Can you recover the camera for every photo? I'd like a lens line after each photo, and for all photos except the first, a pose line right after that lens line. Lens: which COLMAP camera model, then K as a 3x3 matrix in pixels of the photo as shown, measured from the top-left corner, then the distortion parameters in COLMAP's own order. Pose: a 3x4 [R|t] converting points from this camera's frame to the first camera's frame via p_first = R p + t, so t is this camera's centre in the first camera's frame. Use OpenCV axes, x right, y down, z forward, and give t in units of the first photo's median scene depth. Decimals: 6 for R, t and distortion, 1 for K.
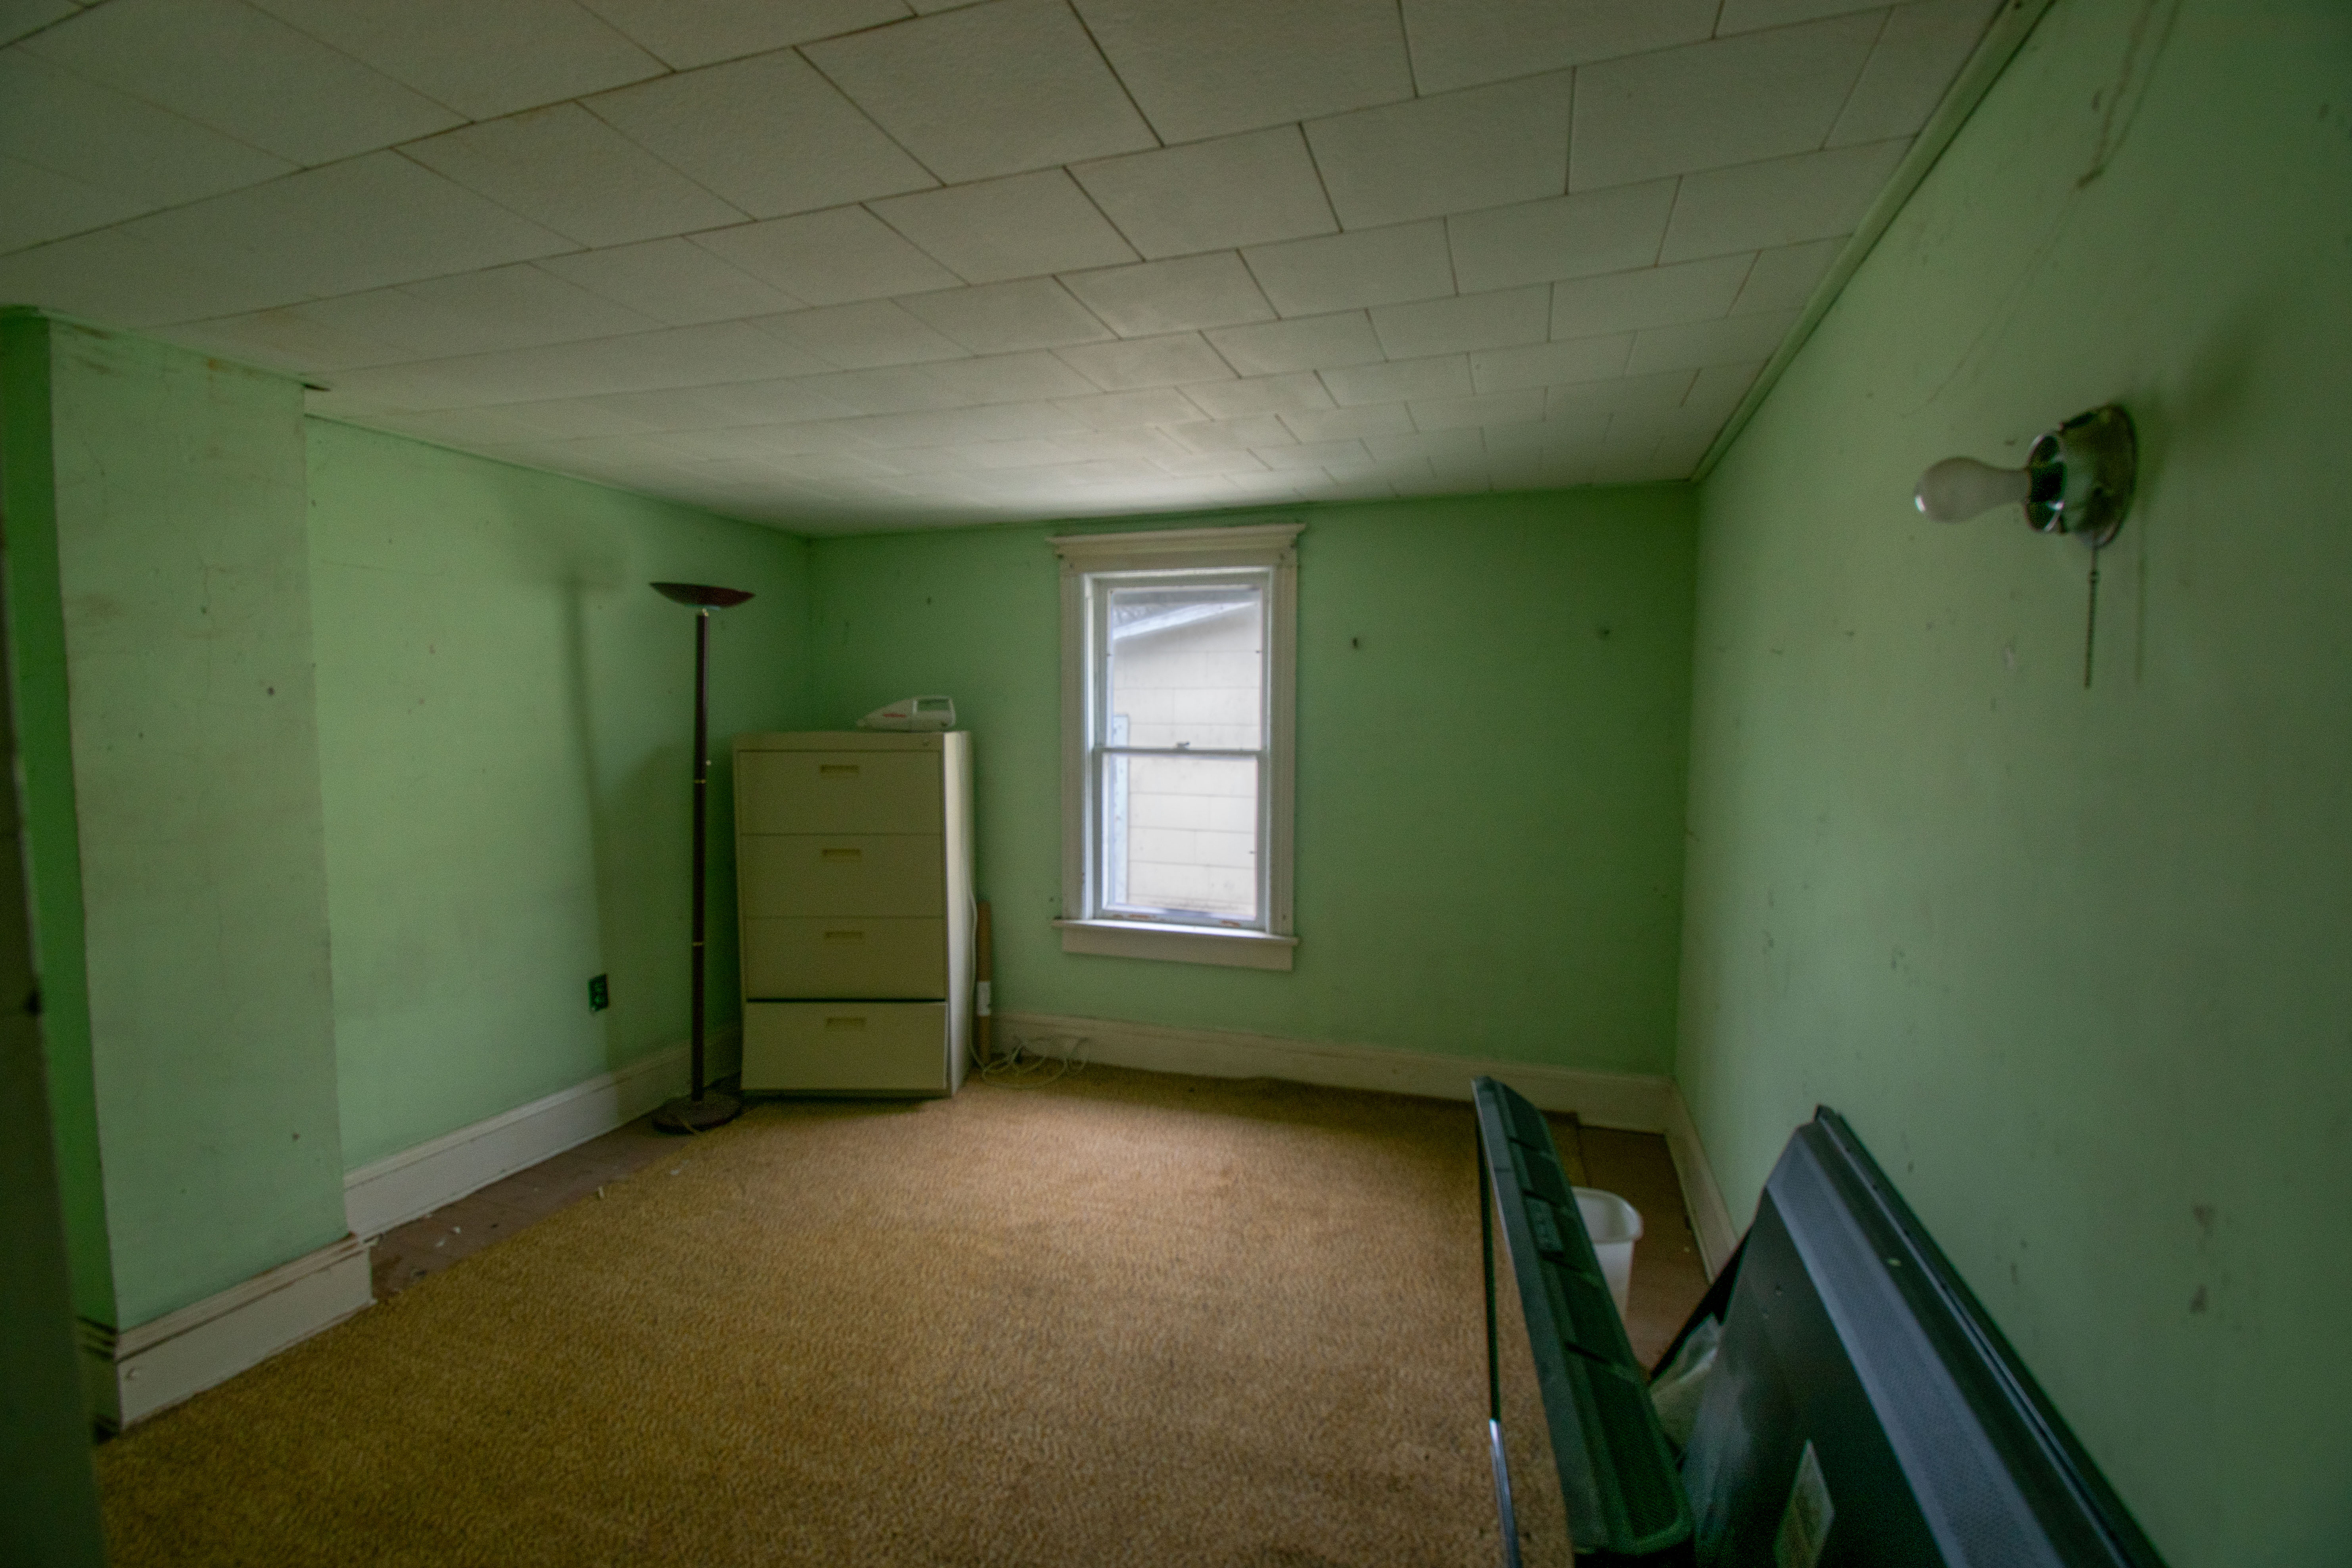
lens RADIAL K [[1013.3, 0, 1163.0], [0, 1013.3, 786.4], [0, 0, 1]] dist [0.020187, -0.024151]
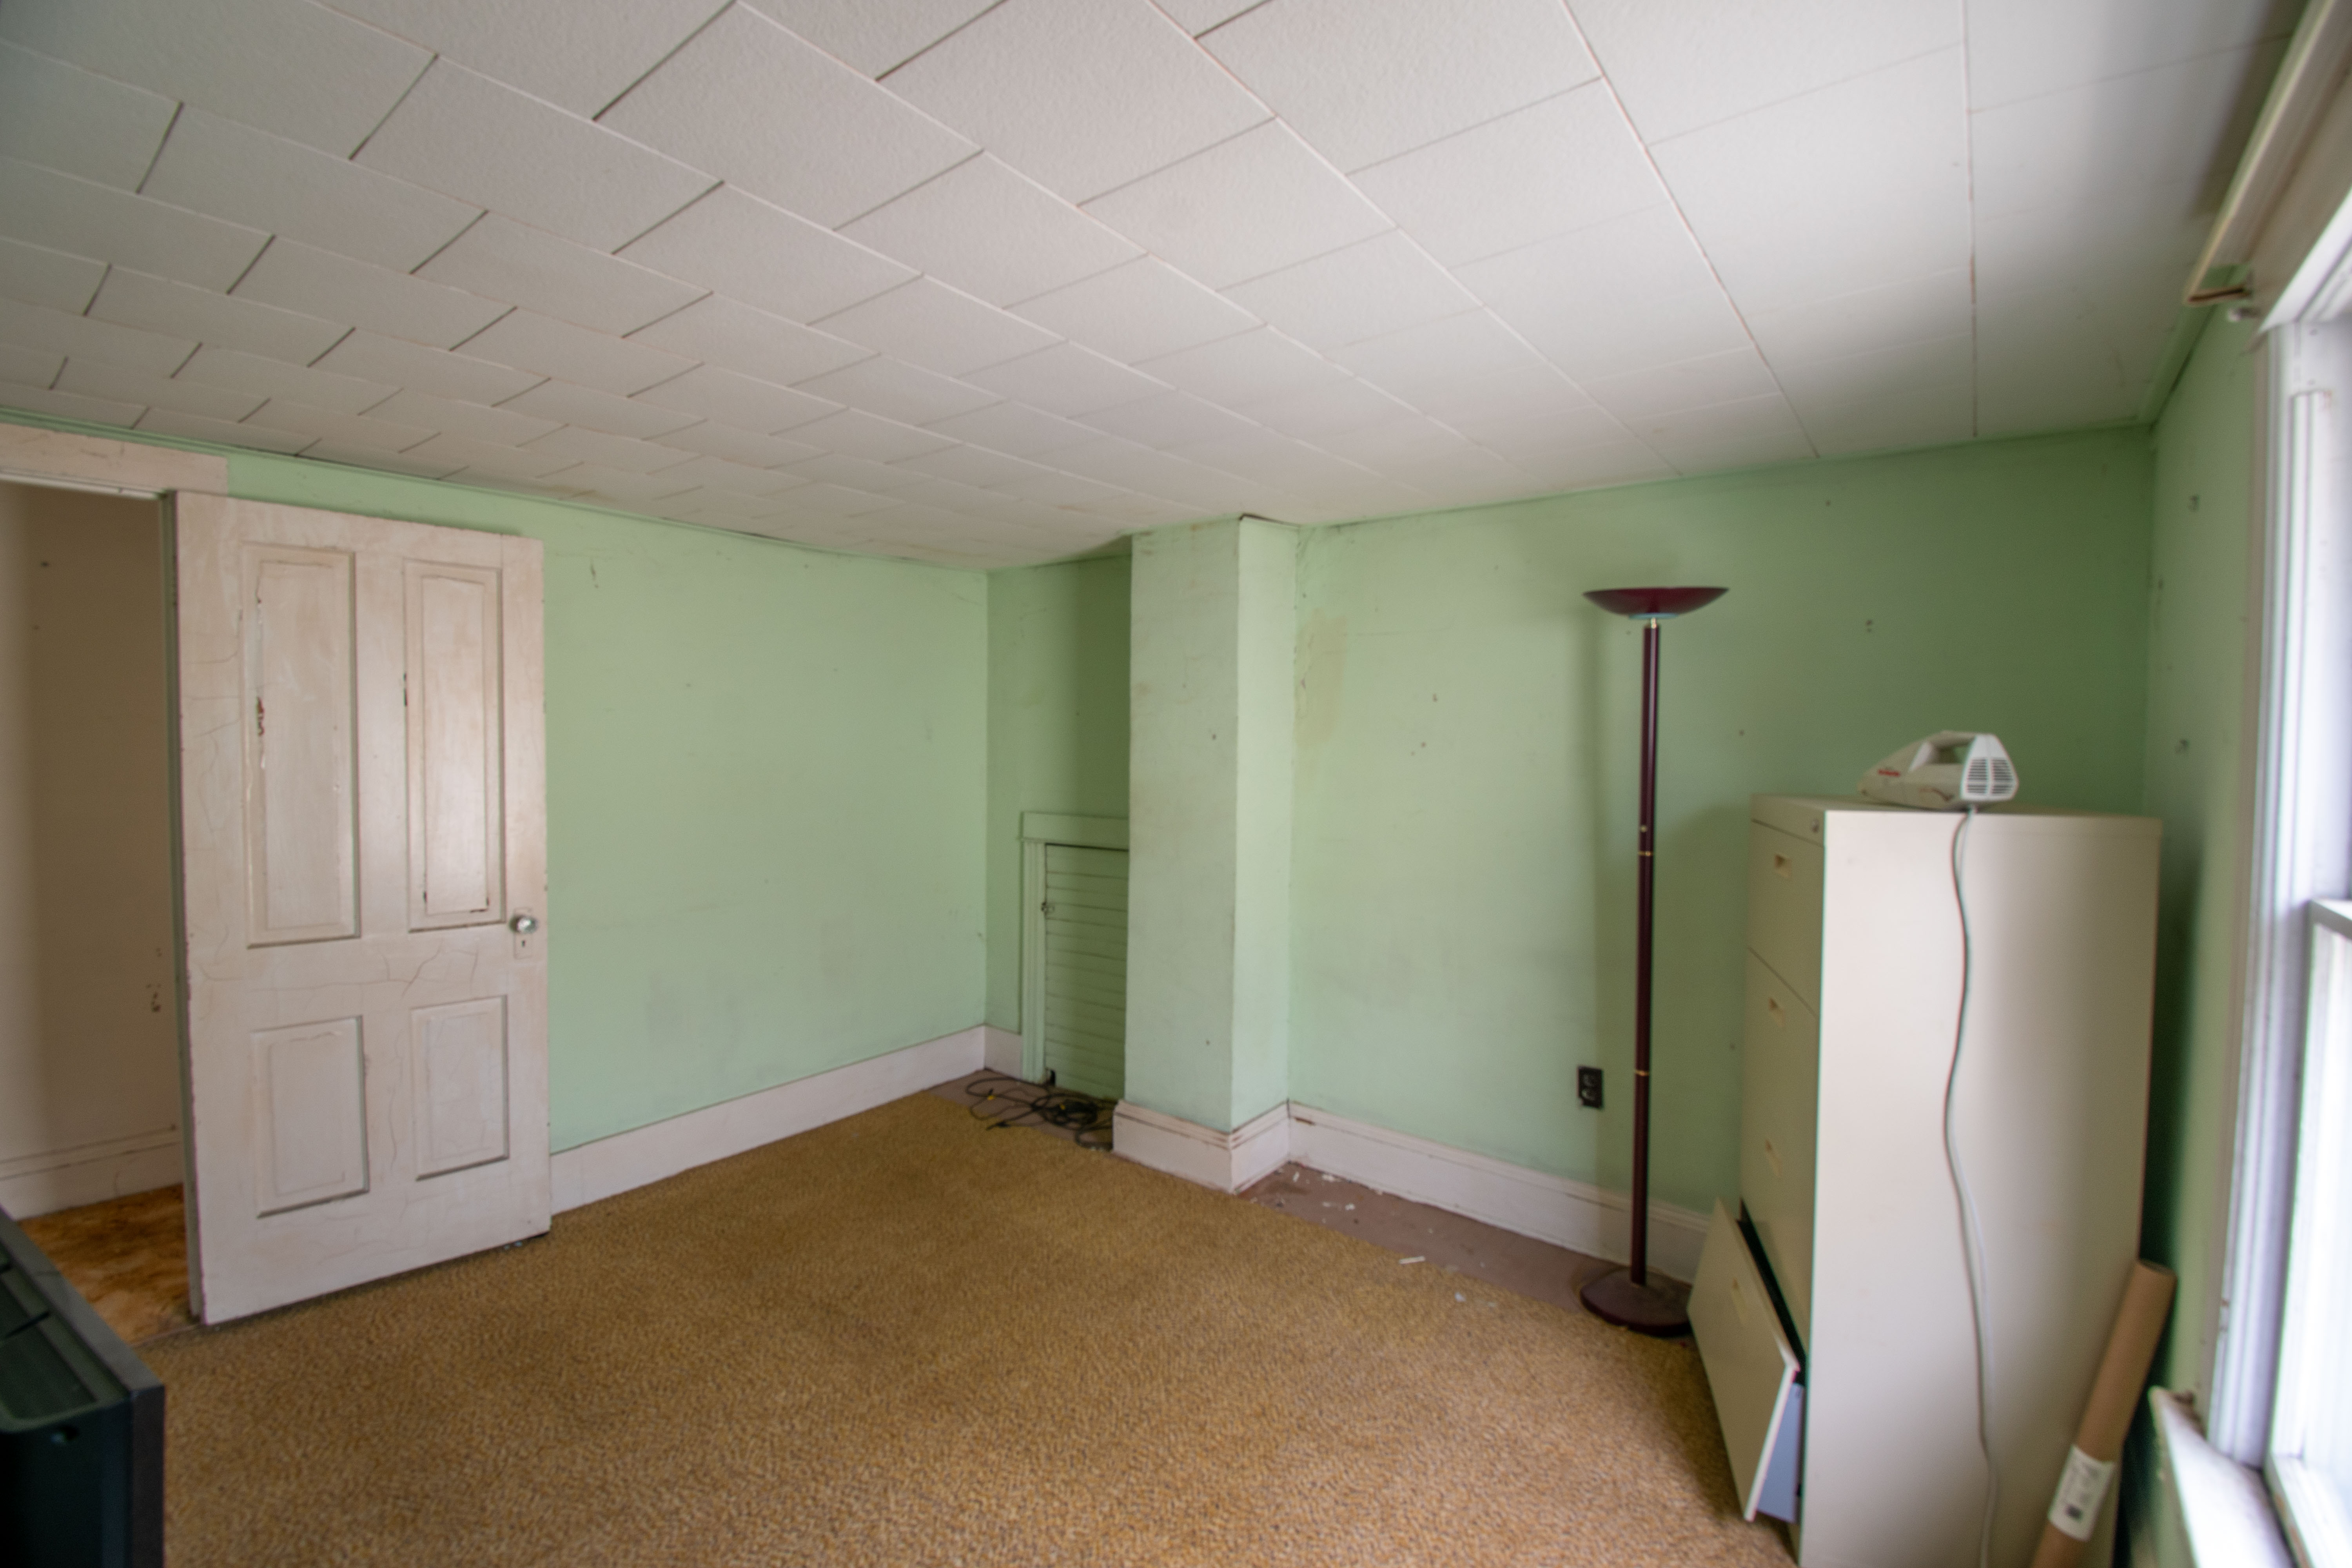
lens RADIAL K [[1013.3, 0, 1163.0], [0, 1013.3, 786.4], [0, 0, 1]] dist [0.020187, -0.024151]
pose [[-0.310267, 0.038421, -0.949873, 0.406732], [-0.083430, 0.994227, 0.067467, -0.085646], [0.946981, 0.100181, -0.305271, 1.031770]]
